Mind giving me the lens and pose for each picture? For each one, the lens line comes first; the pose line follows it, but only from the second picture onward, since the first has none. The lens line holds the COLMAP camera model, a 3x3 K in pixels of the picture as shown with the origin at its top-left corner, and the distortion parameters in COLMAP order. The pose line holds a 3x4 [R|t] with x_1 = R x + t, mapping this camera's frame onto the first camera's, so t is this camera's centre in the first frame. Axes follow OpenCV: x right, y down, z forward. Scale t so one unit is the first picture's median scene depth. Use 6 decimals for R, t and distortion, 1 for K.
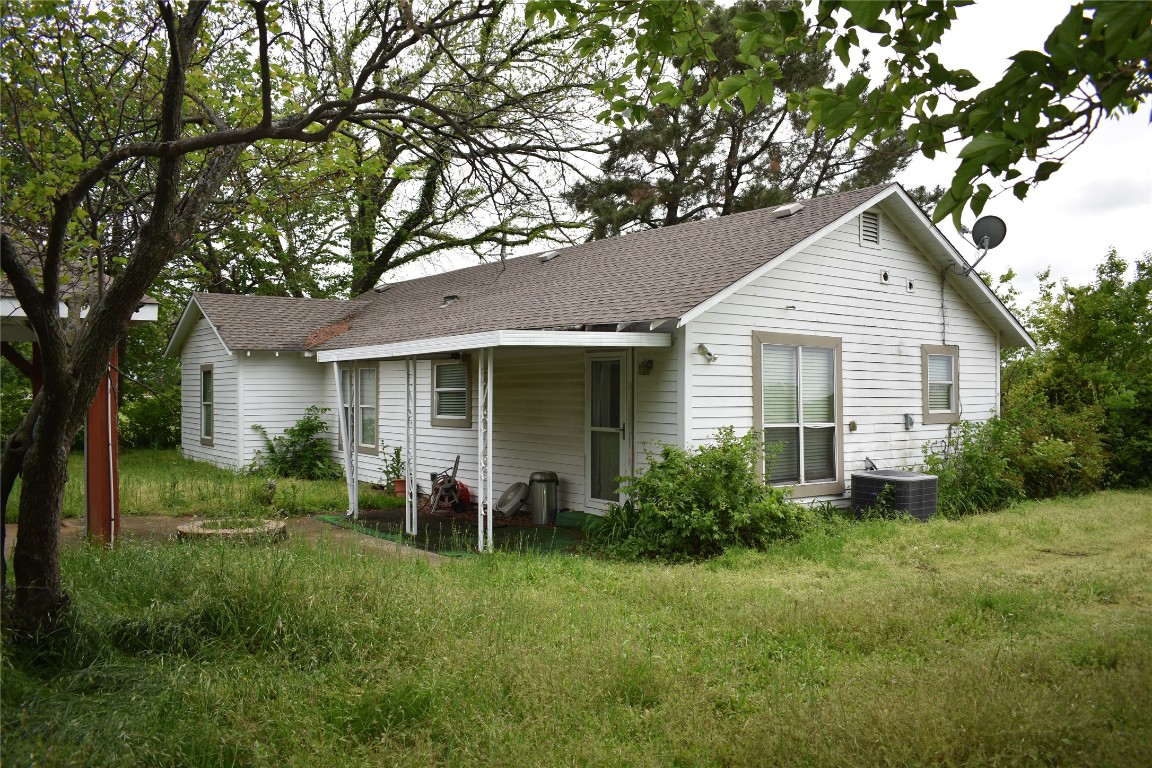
lens RADIAL K [[911.9, 0, 586.1], [0, 911.9, 386.5], [0, 0, 1]] dist [-0.093765, 0.016181]
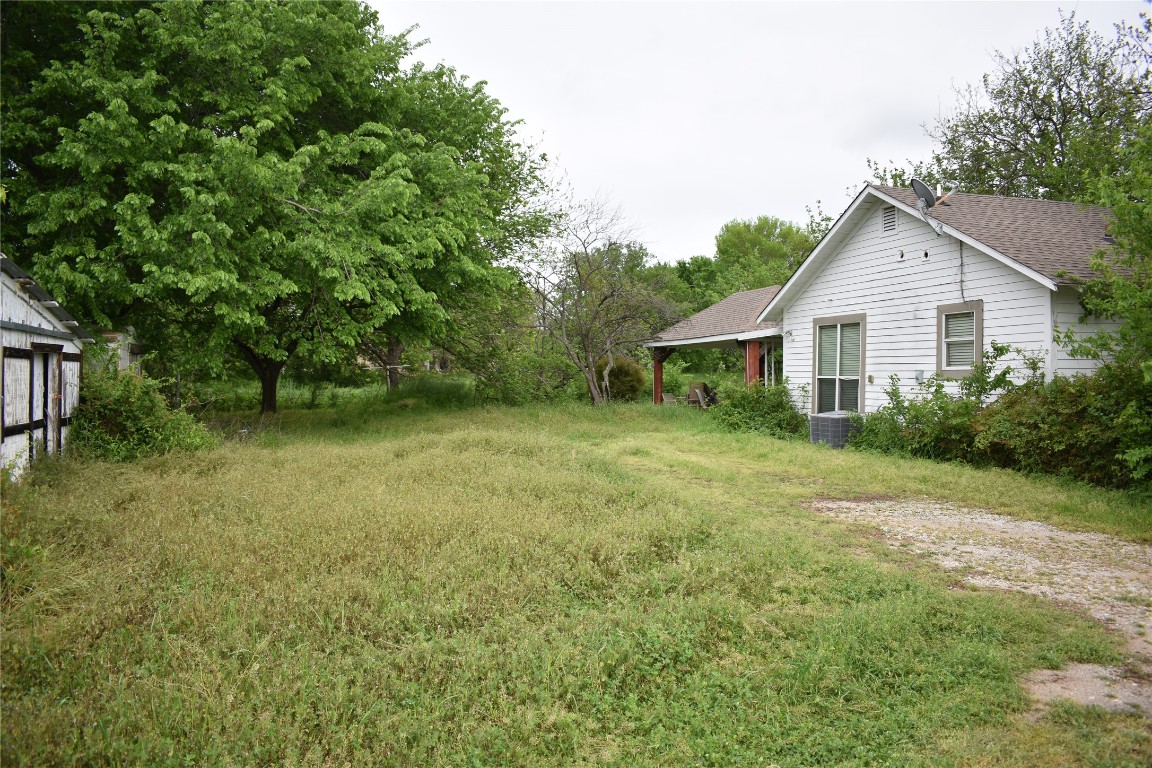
lens RADIAL K [[911.9, 0, 581.8], [0, 911.9, 377.8], [0, 0, 1]] dist [-0.093765, 0.016181]
pose [[-0.356238, -0.002329, -0.934392, 1.677291], [0.008931, 0.999943, -0.005898, 0.046086], [0.934353, -0.010446, -0.356197, 1.079835]]
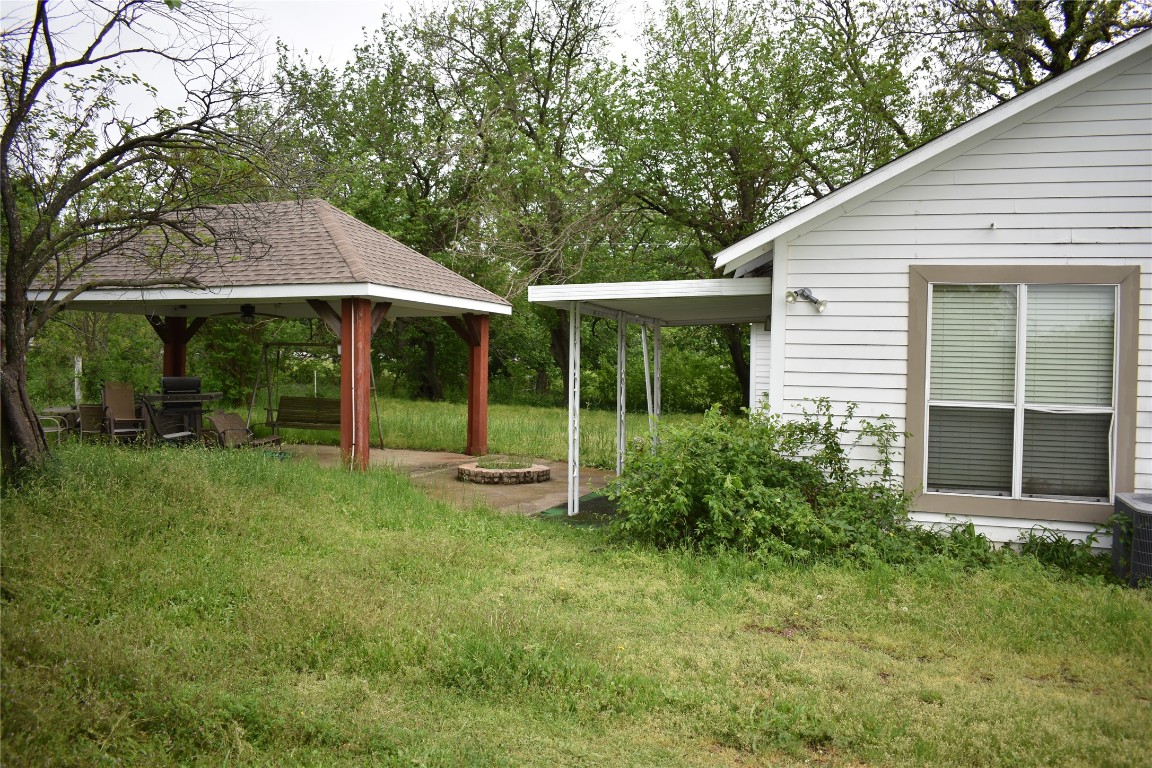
lens RADIAL K [[911.9, 0, 575.1], [0, 911.9, 378.9], [0, 0, 1]] dist [-0.093765, 0.016181]
pose [[0.546029, 0.024591, -0.837405, 0.565899], [-0.011972, 0.999696, 0.021551, 0.012564], [0.837681, -0.001741, 0.546157, 0.369899]]
